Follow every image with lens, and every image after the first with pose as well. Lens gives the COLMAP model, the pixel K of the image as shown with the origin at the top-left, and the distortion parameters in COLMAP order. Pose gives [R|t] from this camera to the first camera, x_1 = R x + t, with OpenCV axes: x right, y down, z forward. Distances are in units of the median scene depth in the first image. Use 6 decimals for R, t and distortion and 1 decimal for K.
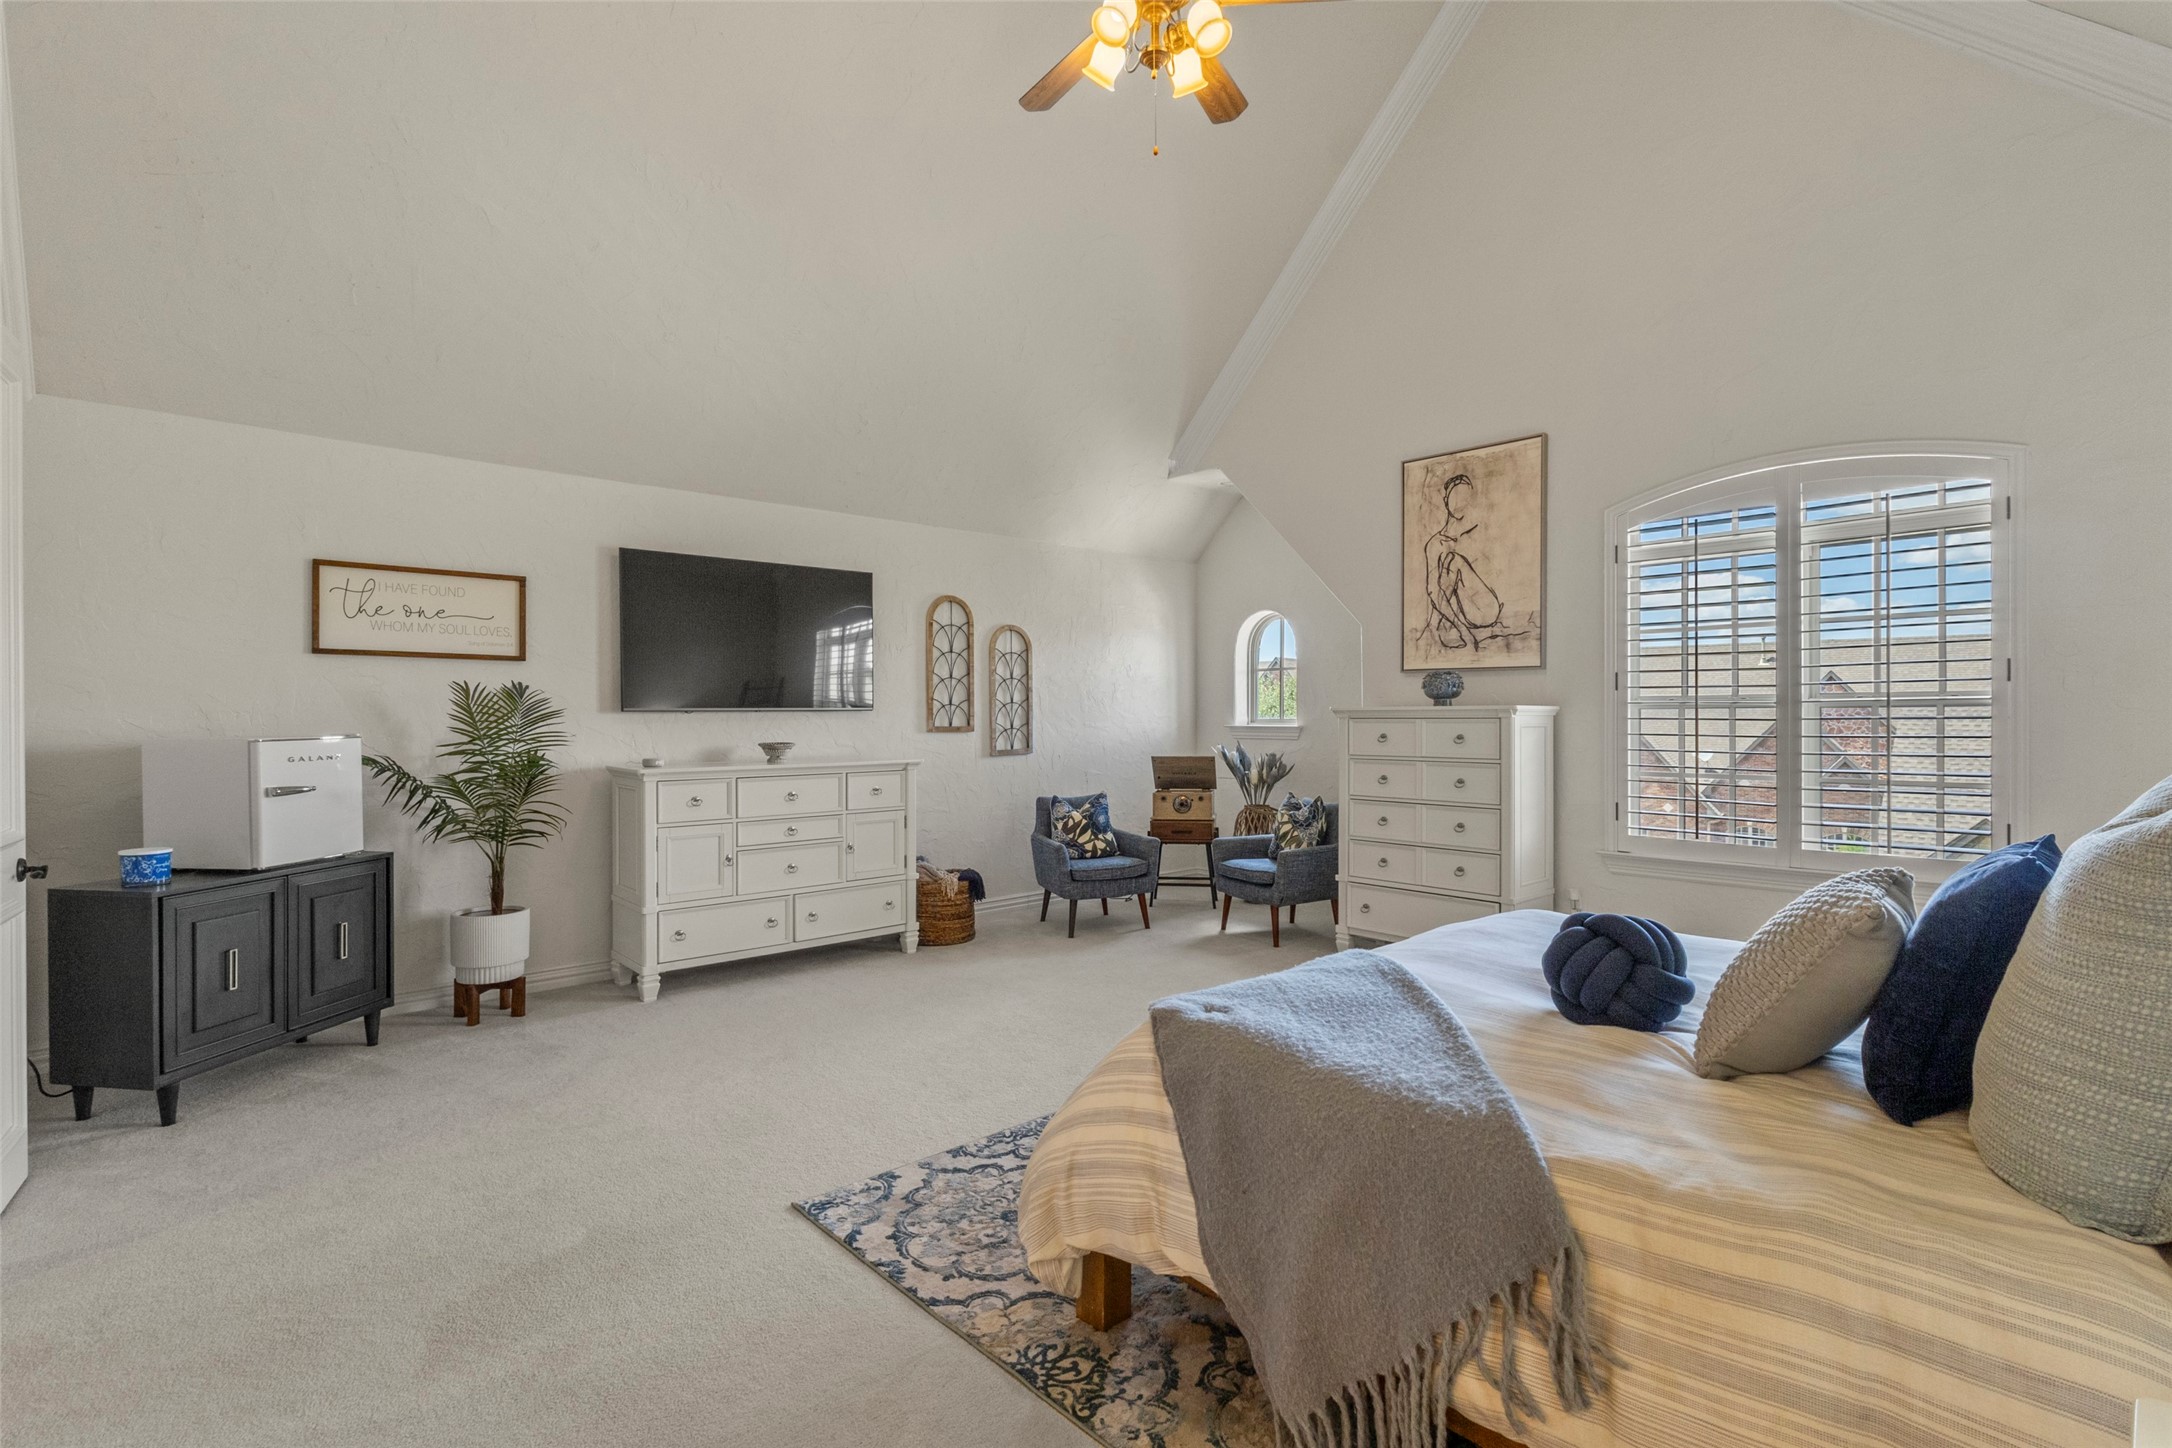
lens RADIAL K [[999.5, 0, 1091.5], [0, 999.5, 719.1], [0, 0, 1]] dist [0.000202, 0.002136]
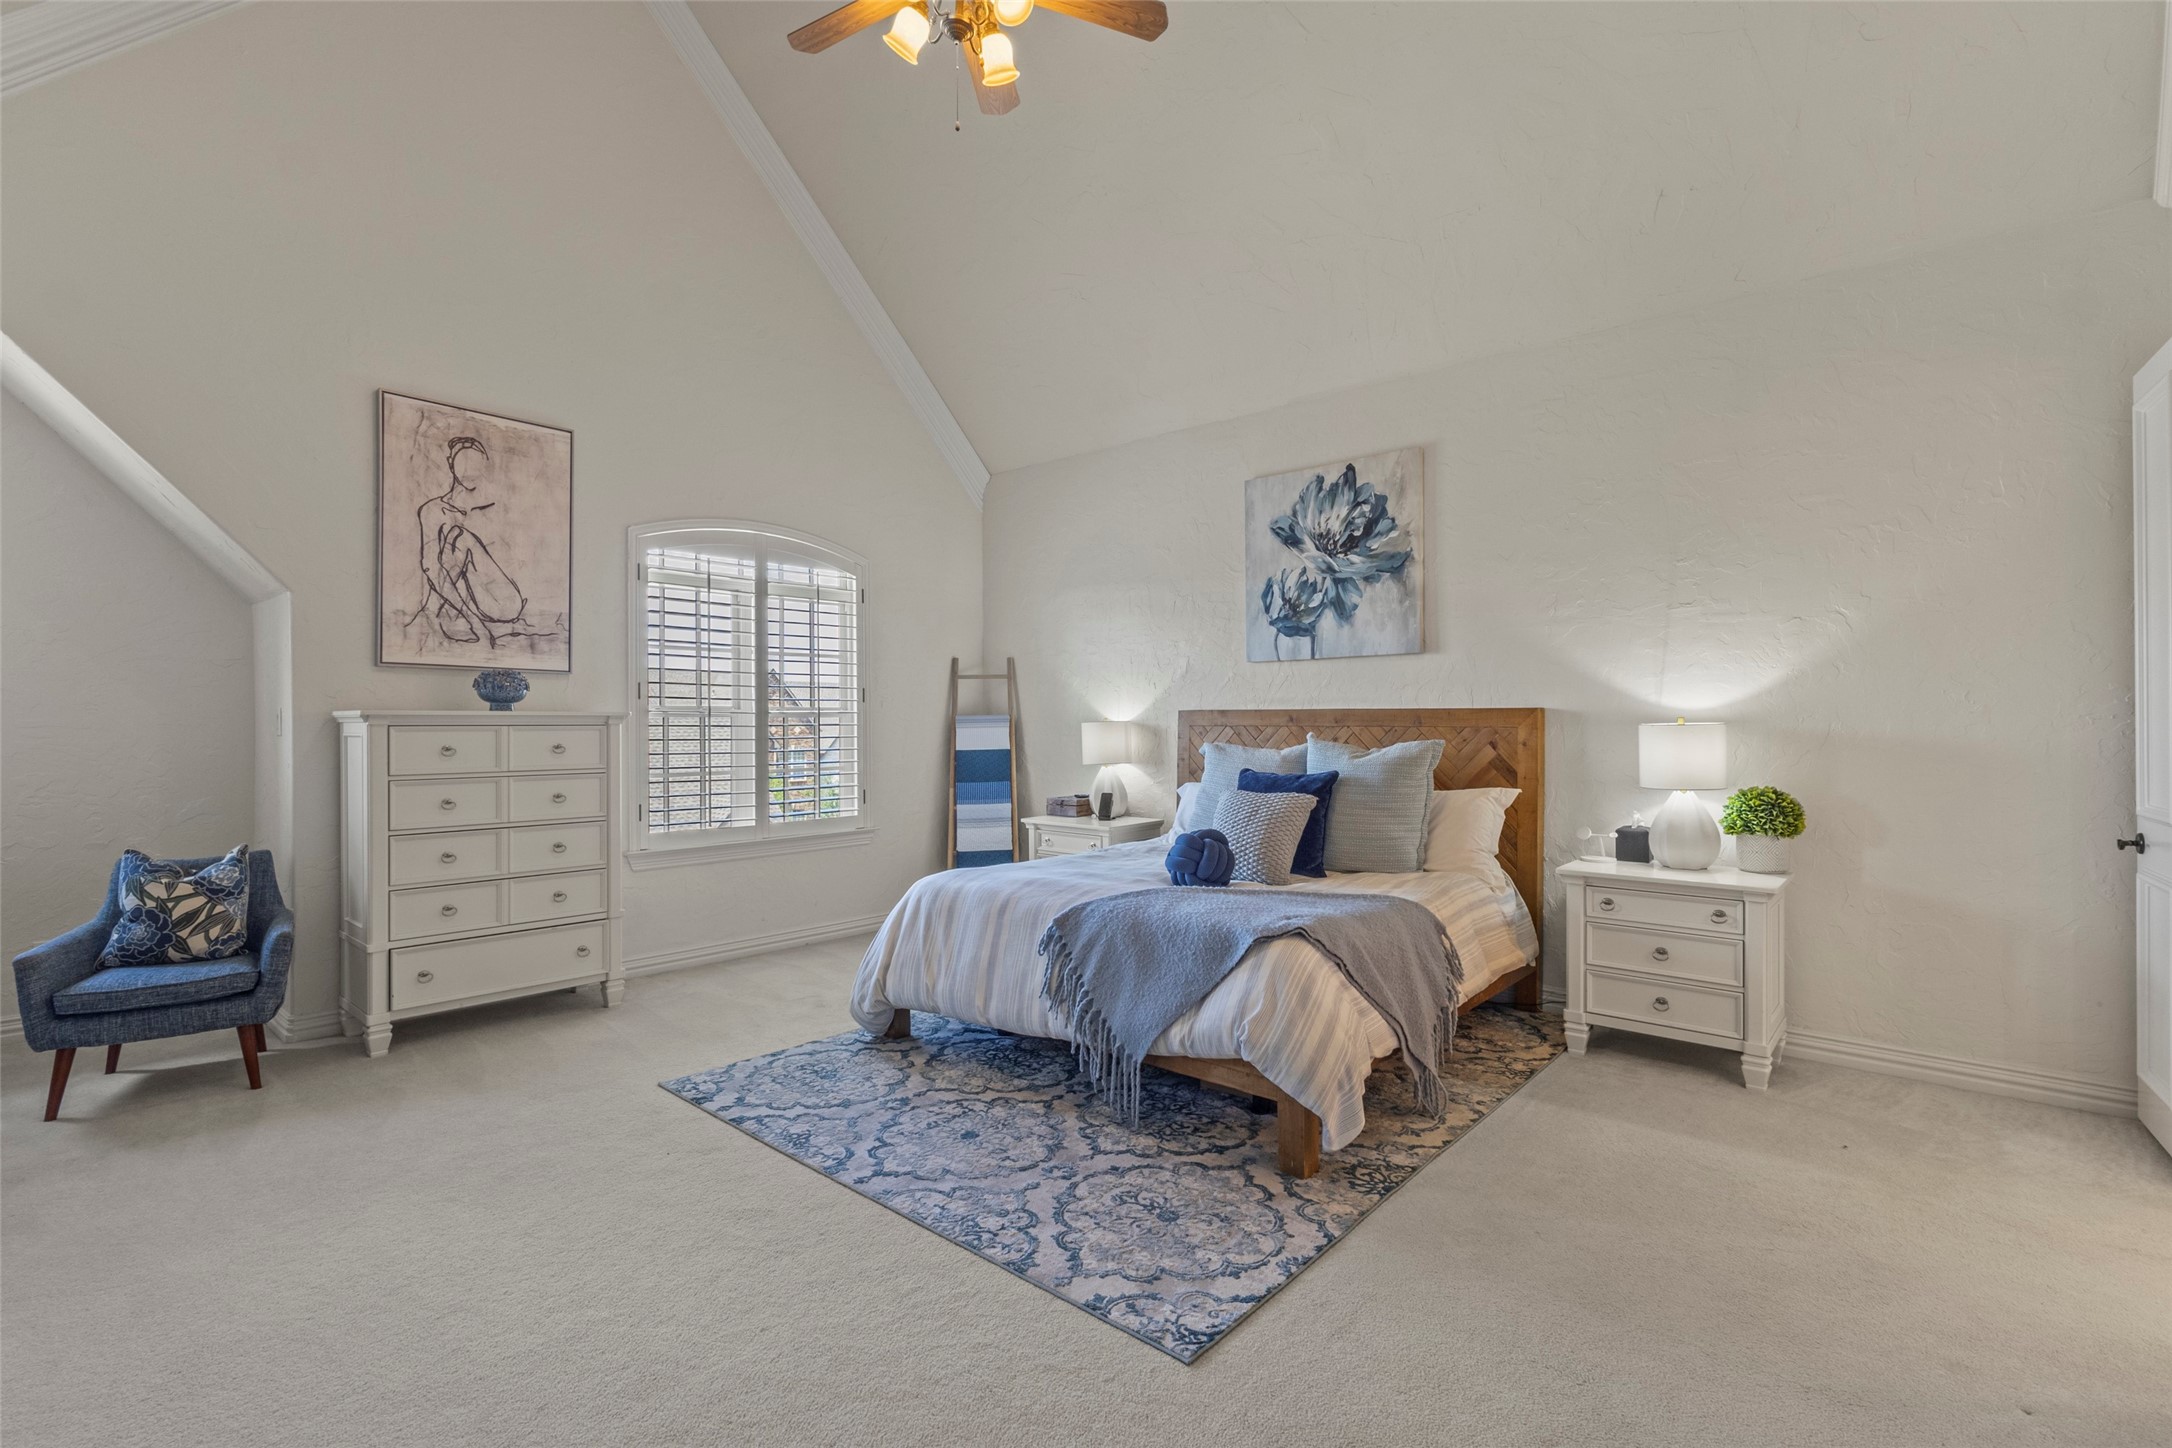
lens RADIAL K [[999.5, 0, 1075.5], [0, 999.5, 715.6], [0, 0, 1]] dist [0.000202, 0.002136]
pose [[-0.099530, 0.010599, 0.994978, -0.537080], [0.006352, 0.999930, -0.010016, 0.002260], [-0.995014, 0.005323, -0.099590, 0.595083]]
